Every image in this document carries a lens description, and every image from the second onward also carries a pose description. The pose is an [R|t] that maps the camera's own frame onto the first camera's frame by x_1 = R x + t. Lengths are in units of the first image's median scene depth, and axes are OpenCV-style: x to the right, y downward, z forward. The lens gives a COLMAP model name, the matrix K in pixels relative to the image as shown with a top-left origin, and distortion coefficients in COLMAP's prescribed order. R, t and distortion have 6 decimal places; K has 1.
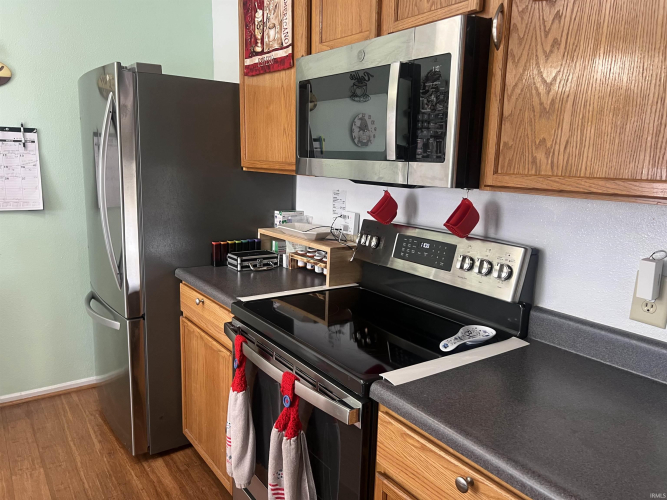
lens RADIAL K [[500.9, 0, 329.9], [0, 500.9, 251.5], [0, 0, 1]] dist [0.008023, -0.005864]
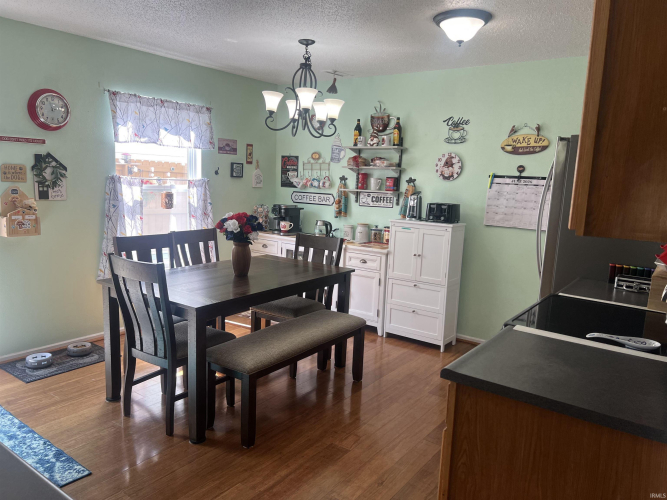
lens RADIAL K [[500.9, 0, 329.9], [0, 500.9, 251.5], [0, 0, 1]] dist [0.008023, -0.005864]
pose [[0.315573, 0.127329, -0.940320, 0.800572], [-0.200192, 0.977586, 0.065190, 0.011118], [0.927543, 0.167672, 0.333990, -0.113220]]
